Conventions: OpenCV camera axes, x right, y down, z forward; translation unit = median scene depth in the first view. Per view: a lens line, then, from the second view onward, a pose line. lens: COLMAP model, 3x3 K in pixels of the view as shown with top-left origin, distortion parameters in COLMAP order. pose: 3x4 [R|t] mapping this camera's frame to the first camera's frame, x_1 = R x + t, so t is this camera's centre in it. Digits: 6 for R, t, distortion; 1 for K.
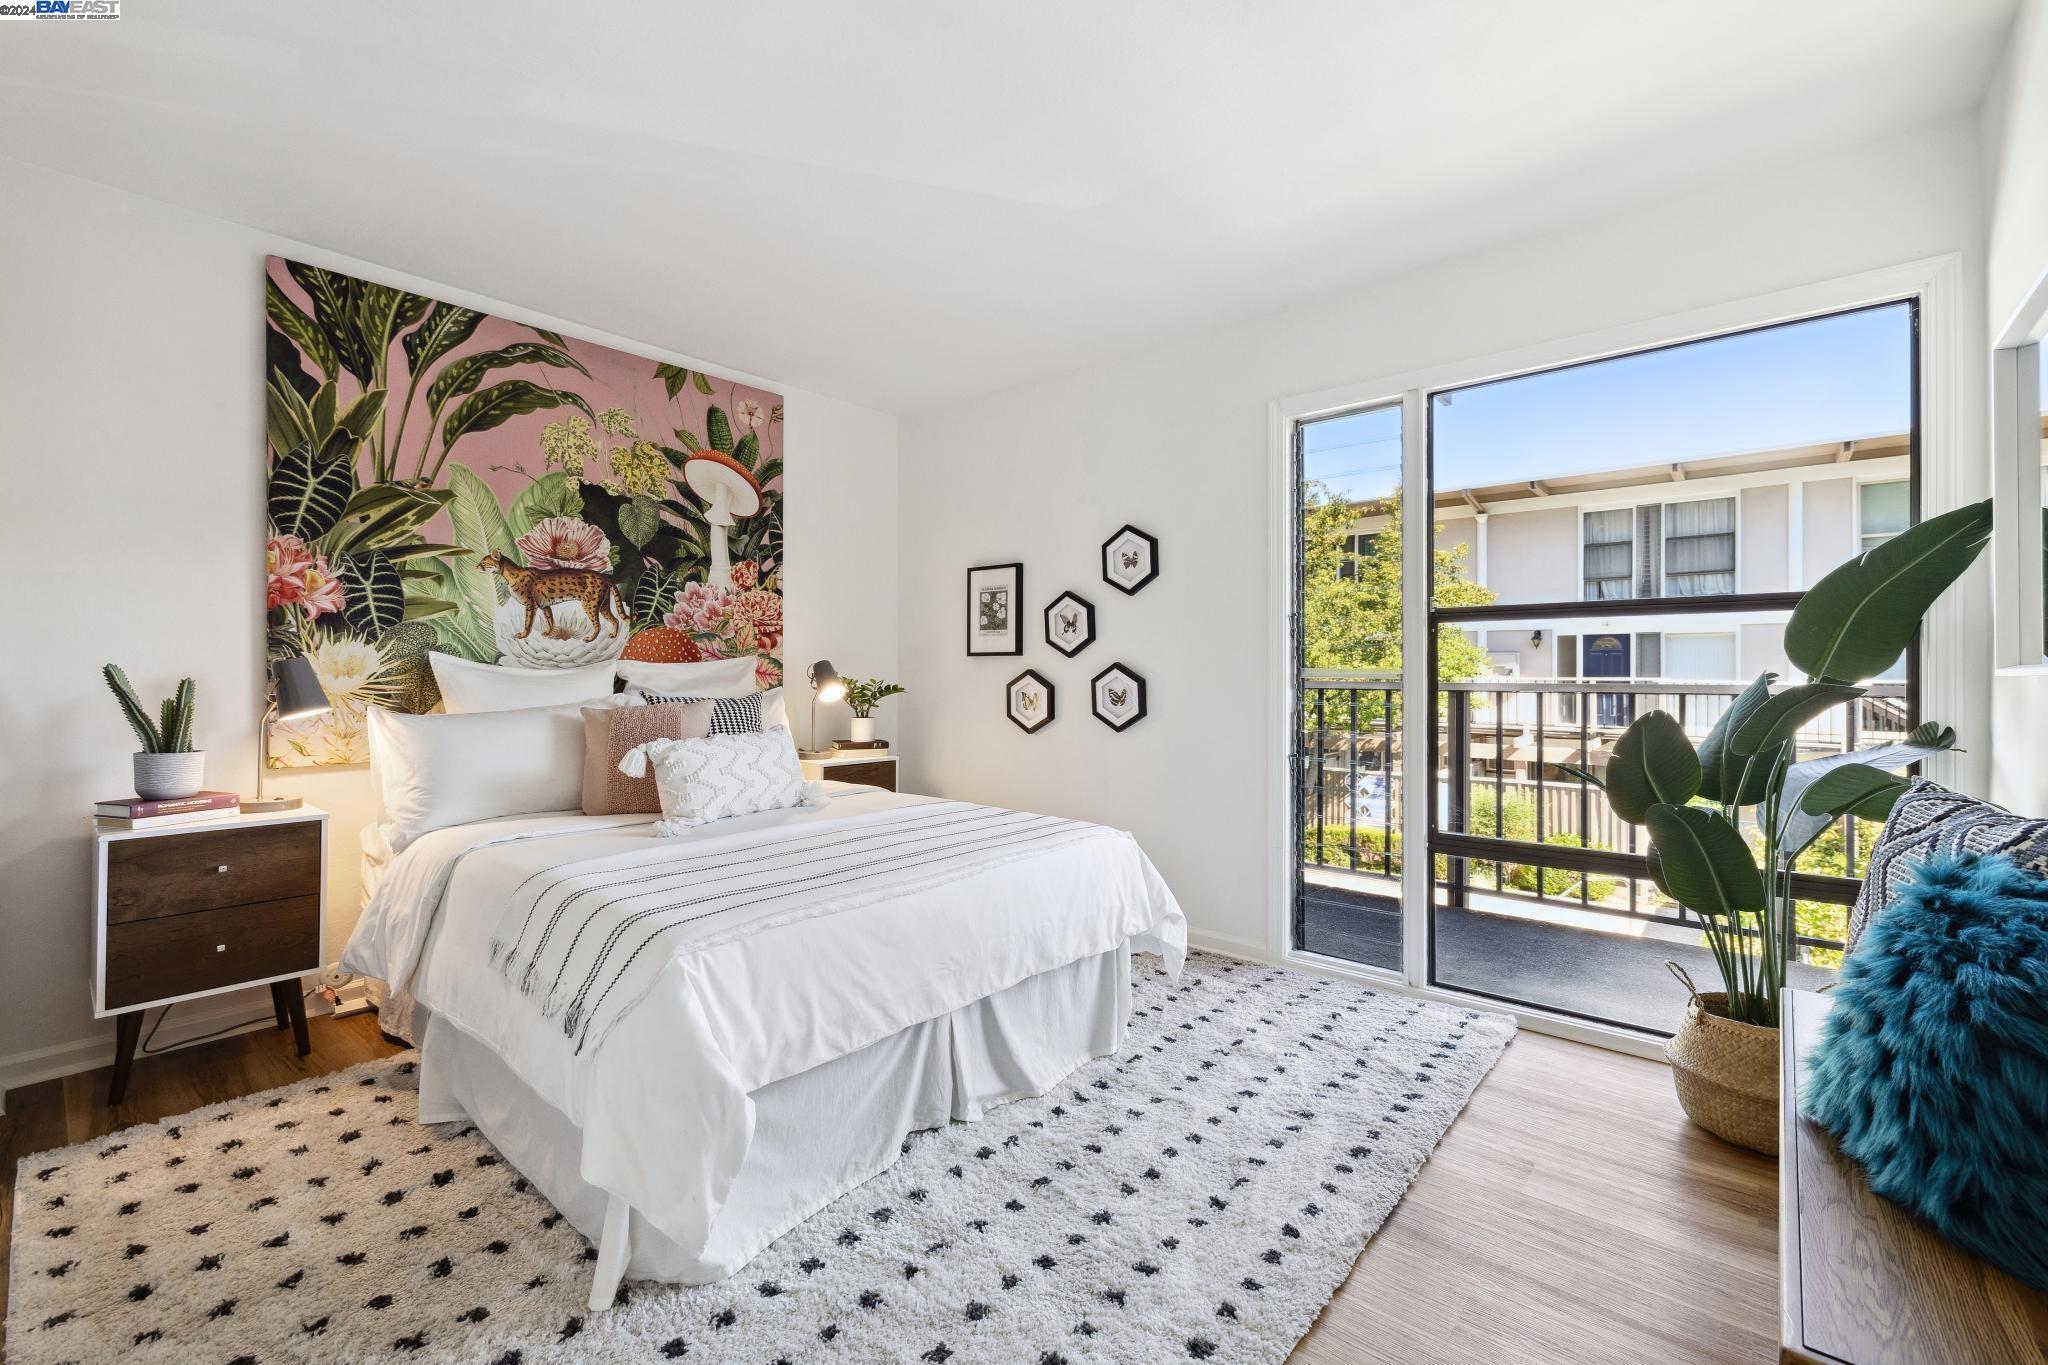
lens RADIAL K [[877.2, 0, 1019.9], [0, 877.2, 678.5], [0, 0, 1]] dist [-0.002223, 0.000223]
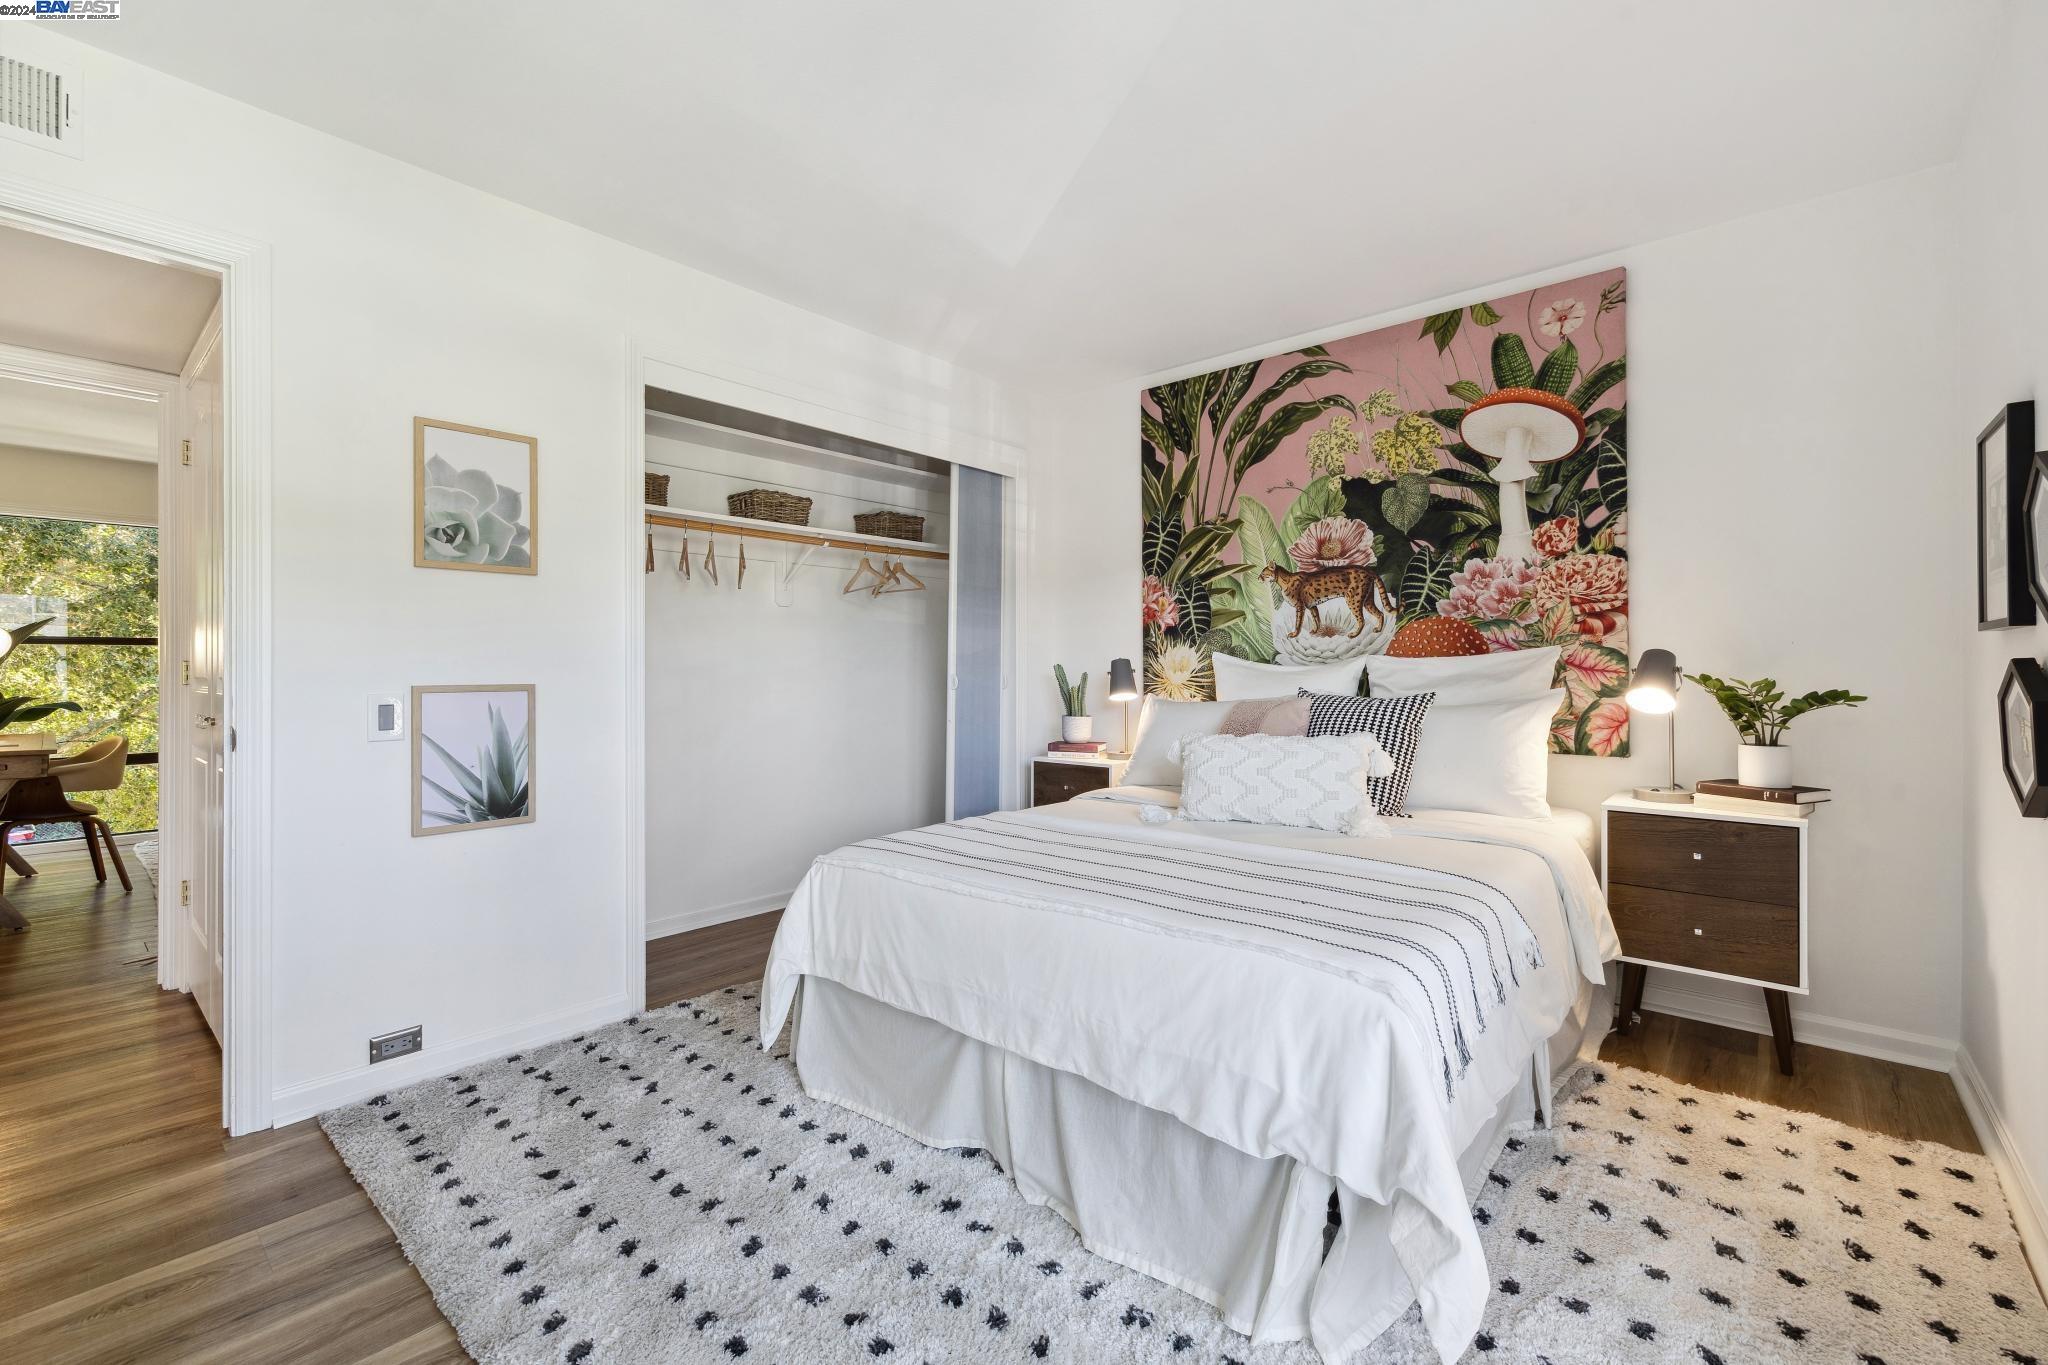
lens RADIAL K [[877.2, 0, 1020.3], [0, 877.2, 667.7], [0, 0, 1]] dist [-0.002223, 0.000223]
pose [[-0.020846, -0.005068, -0.999770, 0.536140], [-0.007455, 0.999960, -0.004913, -0.000369], [0.999755, 0.007350, -0.020883, 0.683537]]
